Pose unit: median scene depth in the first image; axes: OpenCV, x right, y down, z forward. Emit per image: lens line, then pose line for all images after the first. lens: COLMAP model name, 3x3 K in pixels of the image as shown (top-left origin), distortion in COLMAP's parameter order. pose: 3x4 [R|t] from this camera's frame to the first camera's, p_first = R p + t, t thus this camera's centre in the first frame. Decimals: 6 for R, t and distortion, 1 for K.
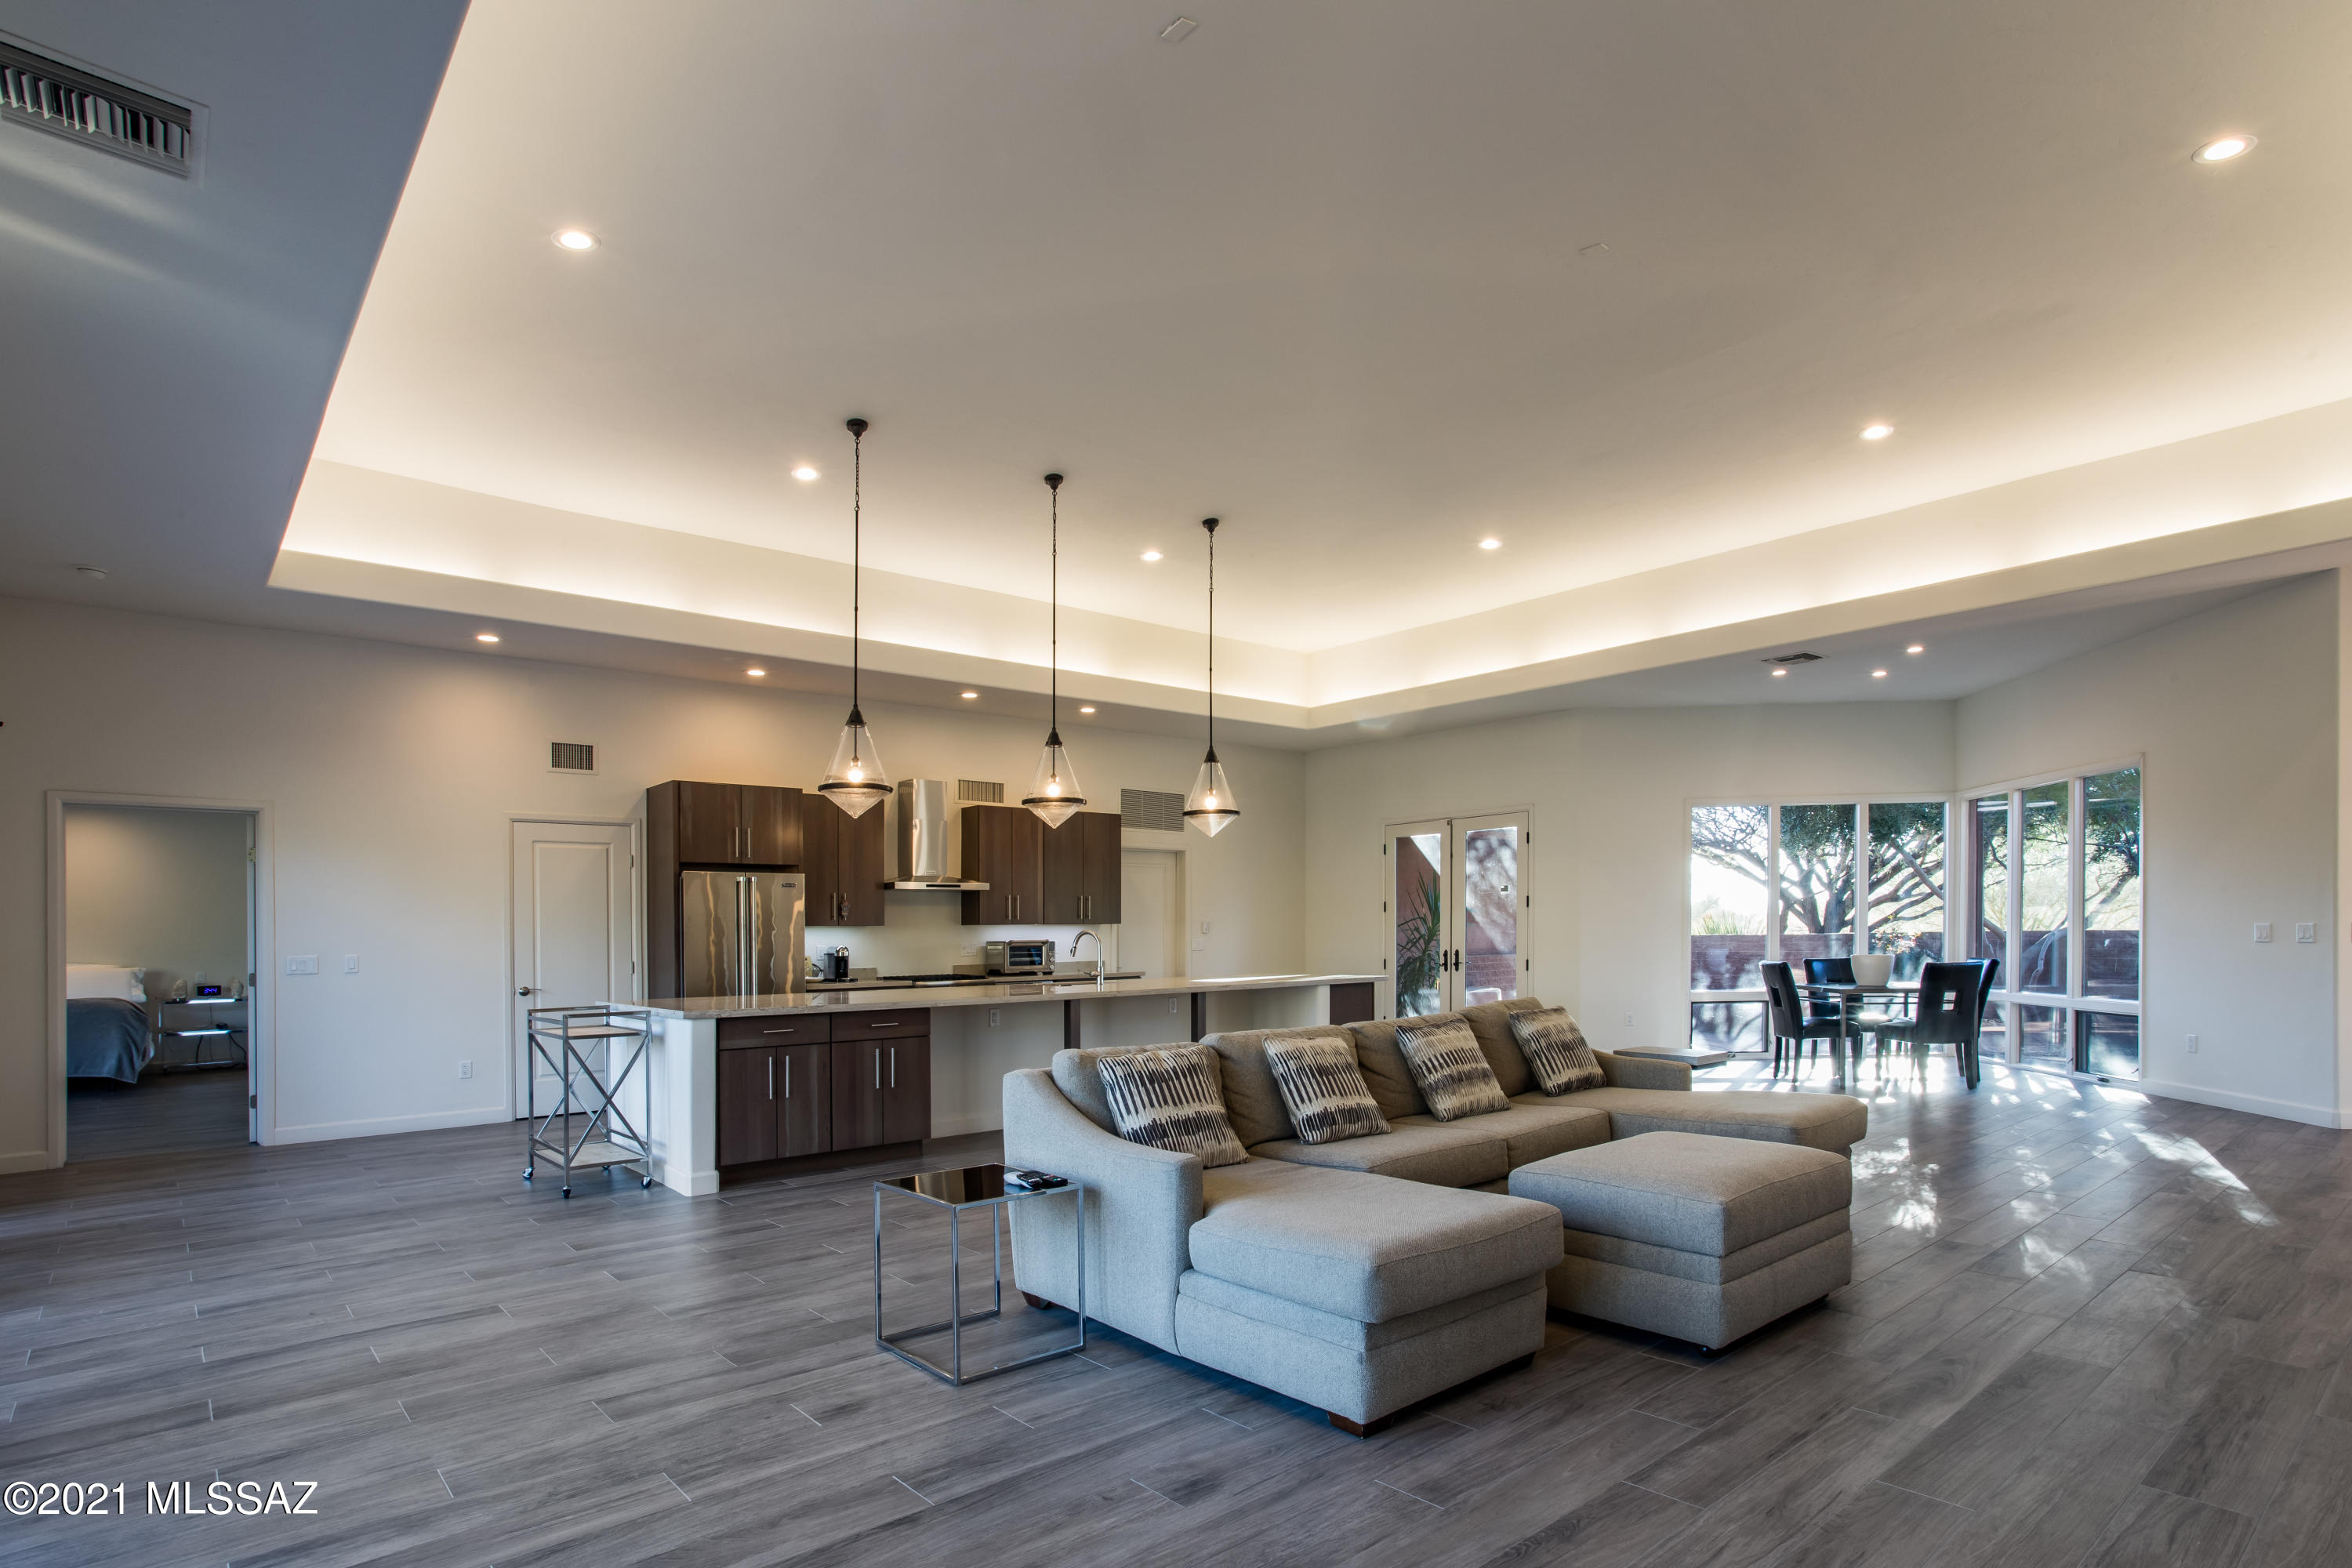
lens RADIAL K [[1235.7, 0, 1204.6], [0, 1235.7, 1030.3], [0, 0, 1]] dist [0.001824, -0.001218]
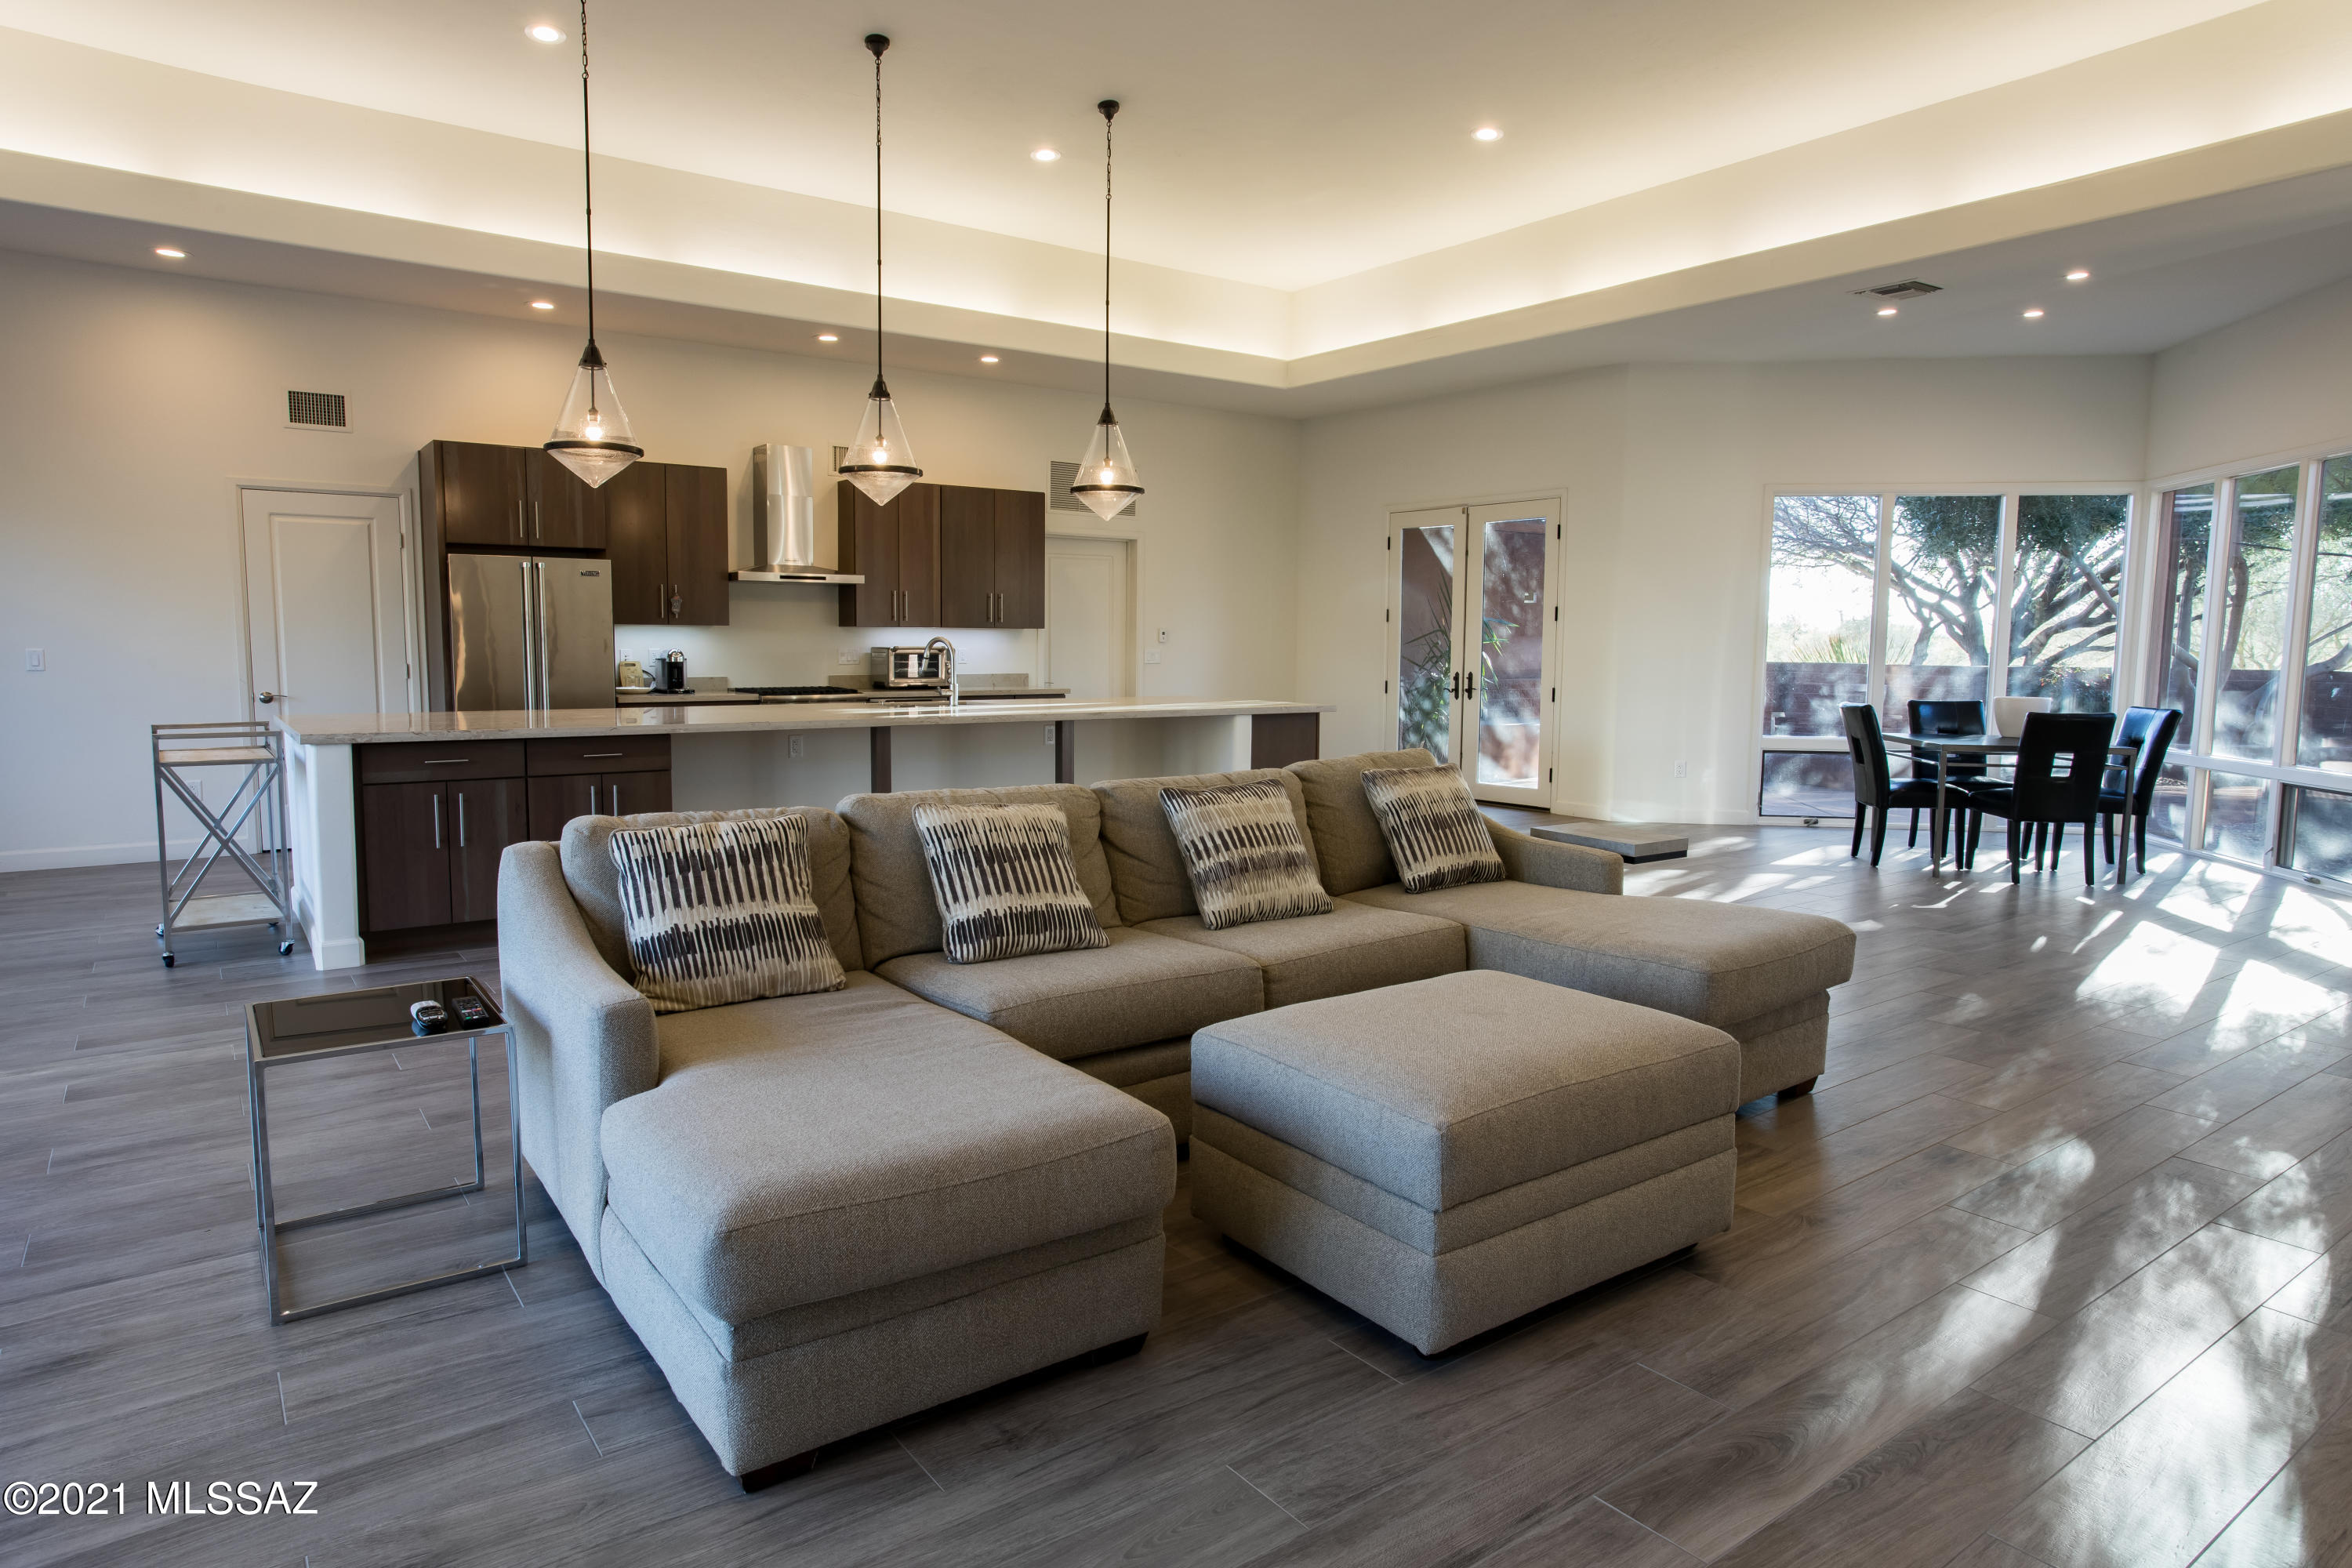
lens RADIAL K [[1387.9, 0, 1165.9], [0, 1387.9, 831.6], [0, 0, 1]] dist [-0.025054, 0.028055]
pose [[0.994620, 0.038226, -0.096285, 0.143592], [-0.032565, 0.997685, 0.059693, -0.015918], [0.098344, -0.056237, 0.993562, 0.134836]]
